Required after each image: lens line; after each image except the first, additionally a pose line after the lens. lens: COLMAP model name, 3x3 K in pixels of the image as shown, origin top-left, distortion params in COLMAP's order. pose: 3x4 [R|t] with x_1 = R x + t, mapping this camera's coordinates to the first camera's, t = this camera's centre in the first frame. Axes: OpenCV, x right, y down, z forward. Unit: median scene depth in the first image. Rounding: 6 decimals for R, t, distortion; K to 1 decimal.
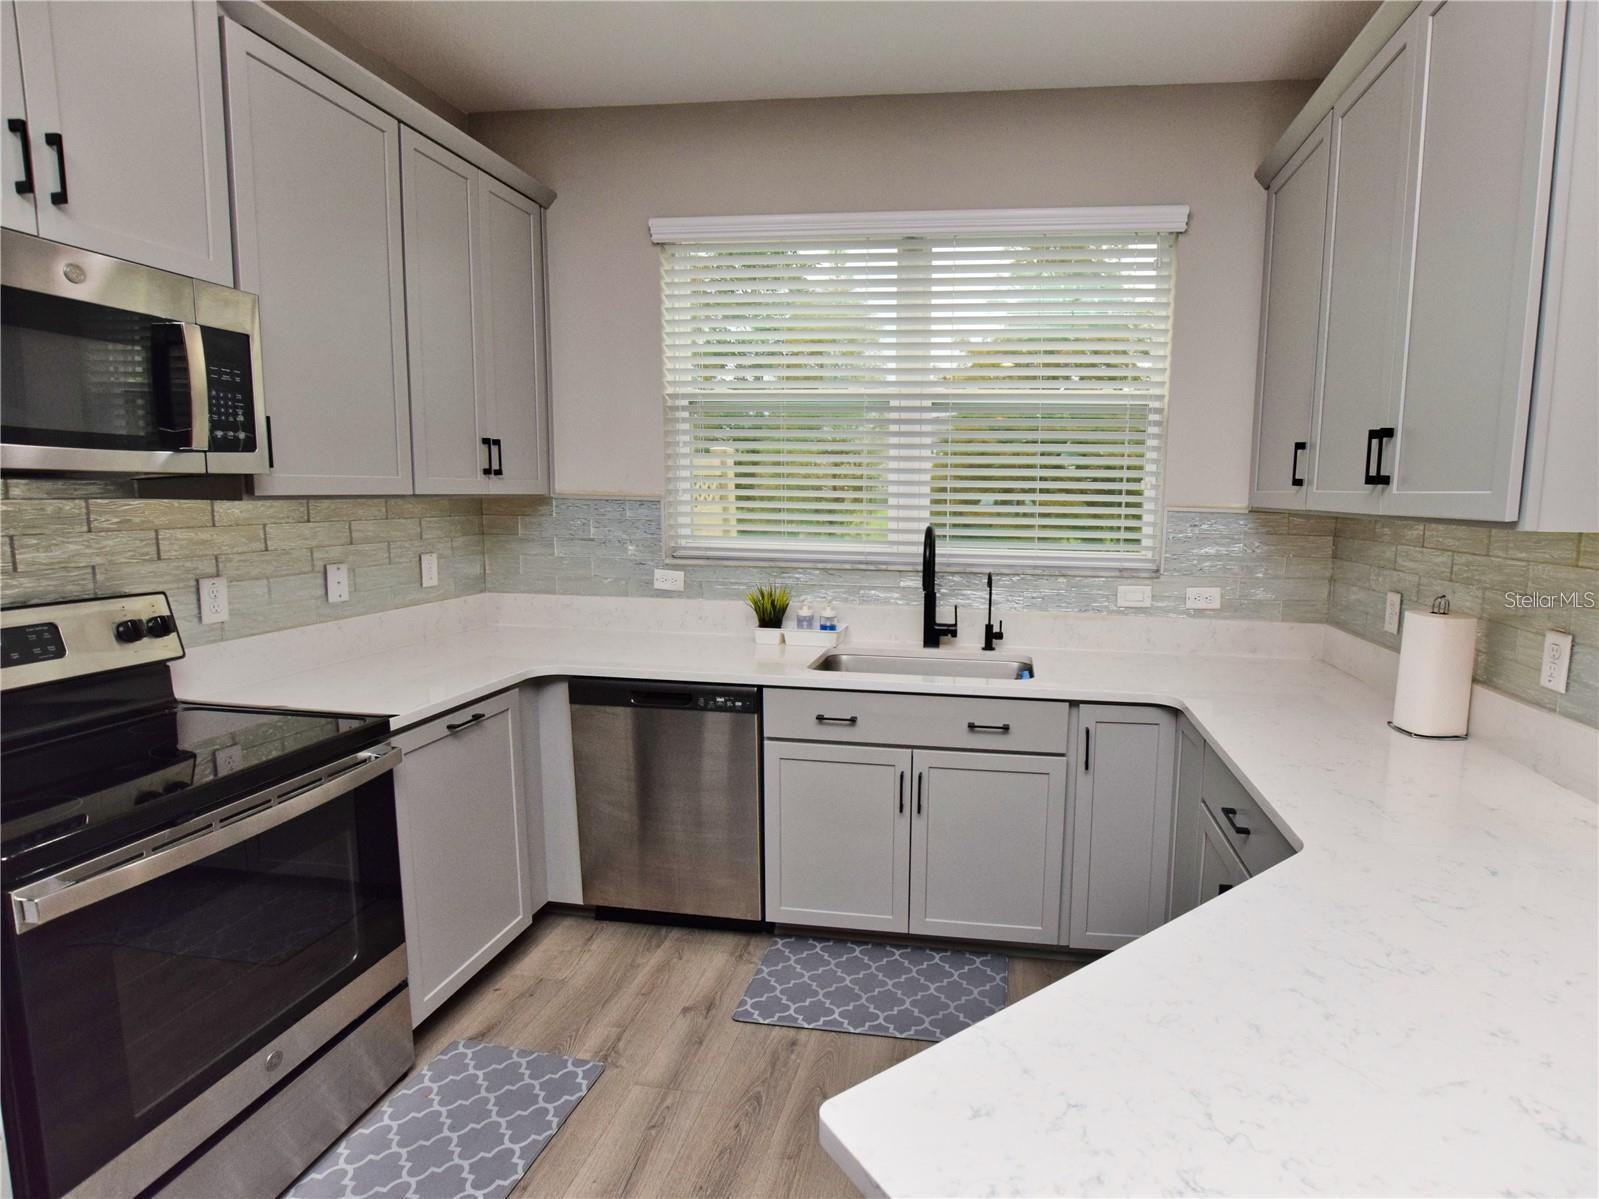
lens RADIAL K [[679.4, 0, 803.1], [0, 679.4, 578.9], [0, 0, 1]] dist [-0.026257, 0.004883]
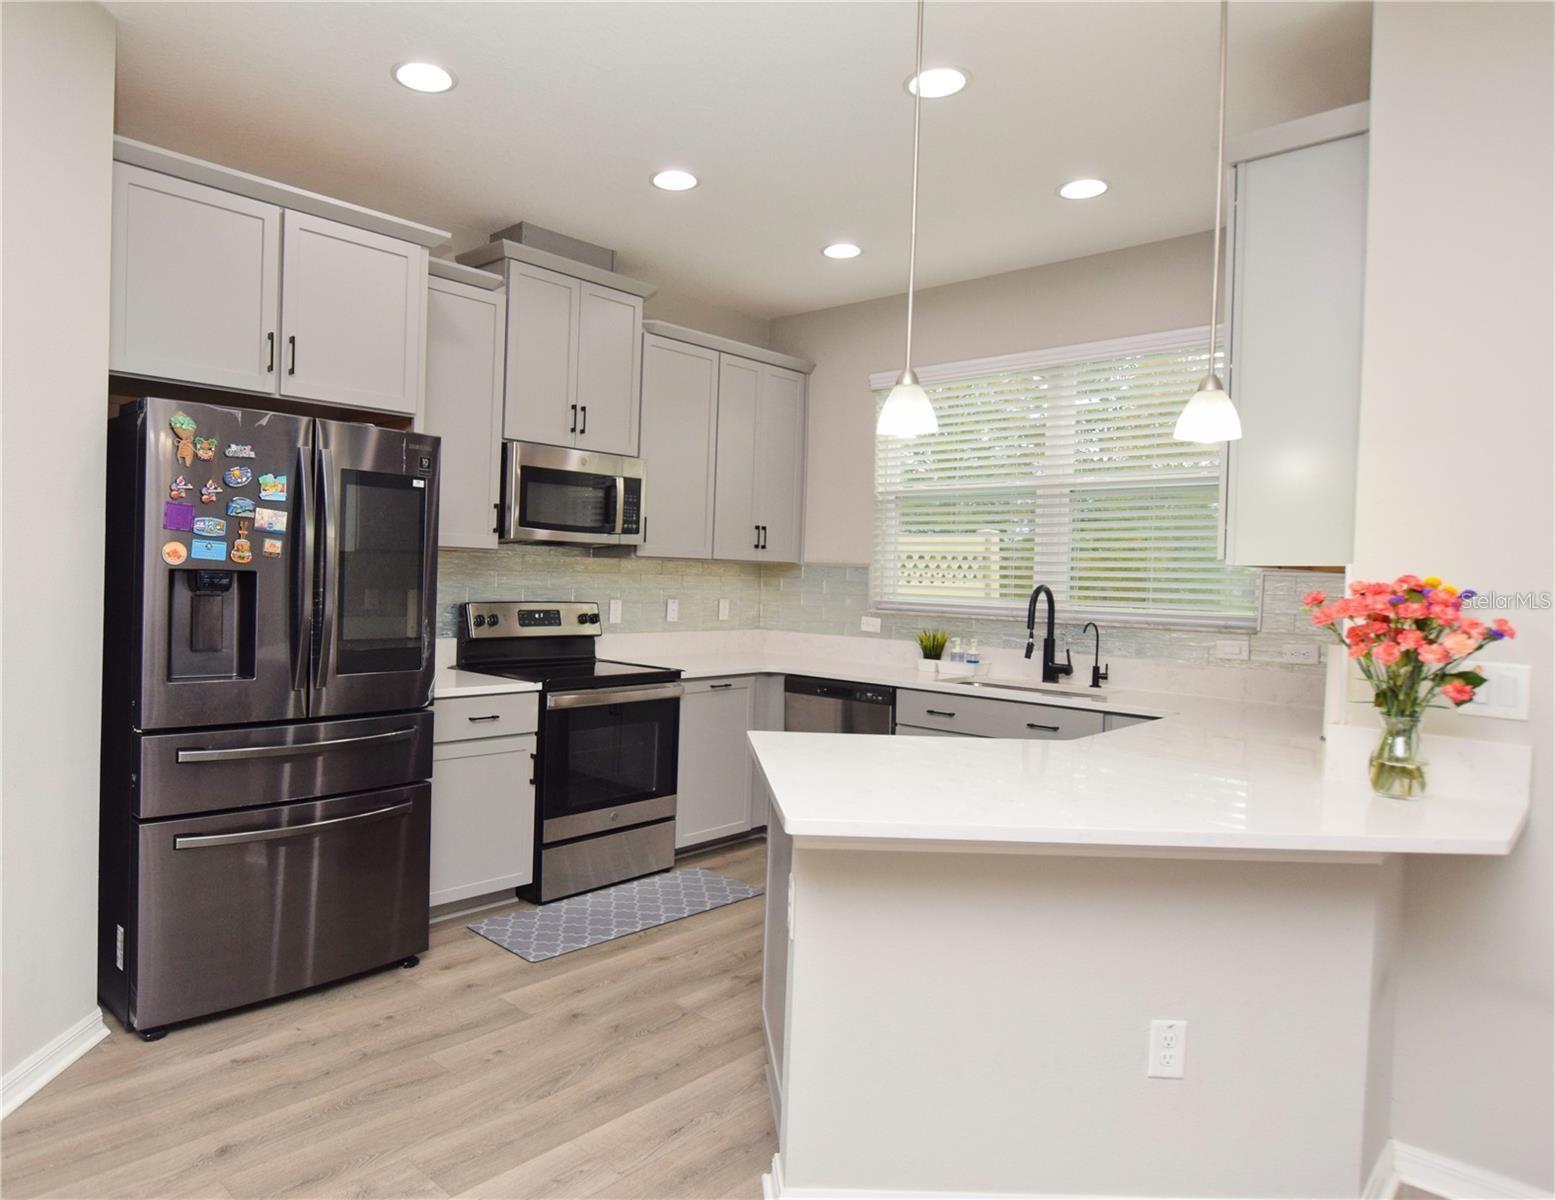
lens RADIAL K [[979.9, 0, 777.5], [0, 979.9, 600.0], [0, 0, 1]] dist [-0.003817, -0.001596]
pose [[0.847704, 0.019231, -0.530121, 0.846253], [-0.084483, 0.991482, -0.099127, 0.202036], [0.523699, 0.128817, 0.842108, -0.953106]]
